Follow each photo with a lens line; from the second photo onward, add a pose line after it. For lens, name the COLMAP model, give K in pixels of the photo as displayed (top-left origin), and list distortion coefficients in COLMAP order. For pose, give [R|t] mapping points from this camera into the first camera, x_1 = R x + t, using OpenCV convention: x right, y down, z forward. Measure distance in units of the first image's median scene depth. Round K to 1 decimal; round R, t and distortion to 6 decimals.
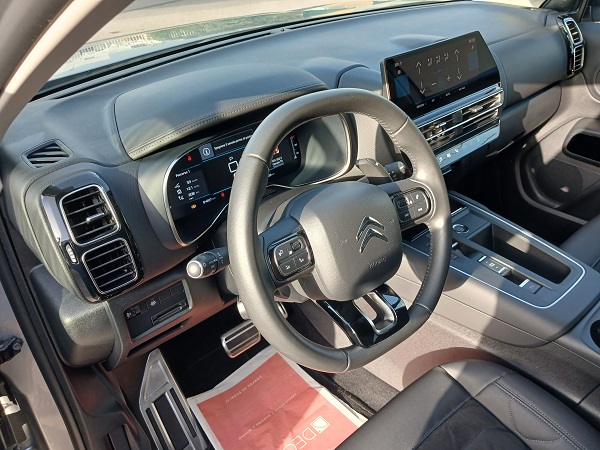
lens RADIAL K [[477.1, 0, 309.7], [0, 477.1, 235.9], [0, 0, 1]] dist [0.005620, -0.007586]
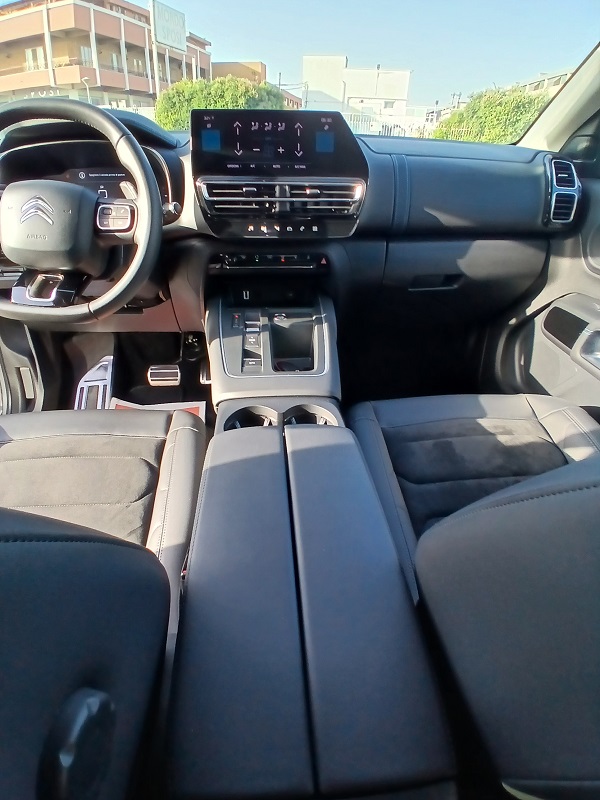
lens RADIAL K [[395.2, 0, 297.7], [0, 395.2, 405.6], [0, 0, 1]] dist [0.001426, -0.042135]
pose [[0.803178, 0.382866, -0.456419, 1.004983], [-0.380710, 0.919153, 0.101080, 0.073818], [0.458220, 0.092578, 0.884005, 0.376714]]
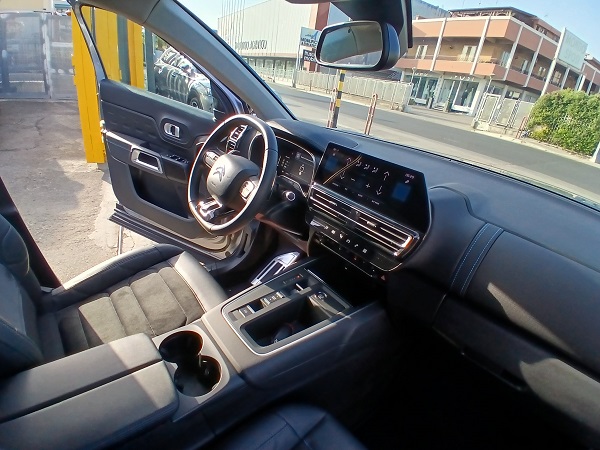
lens RADIAL K [[295.5, 0, 302.8], [0, 295.5, 229.7], [0, 0, 1]] dist [0.002568, -0.041069]
pose [[-0.013059, 0.484907, -0.874468, 1.143690], [-0.675082, 0.640866, 0.365452, -0.474057], [0.737627, 0.595110, 0.318983, 0.777873]]
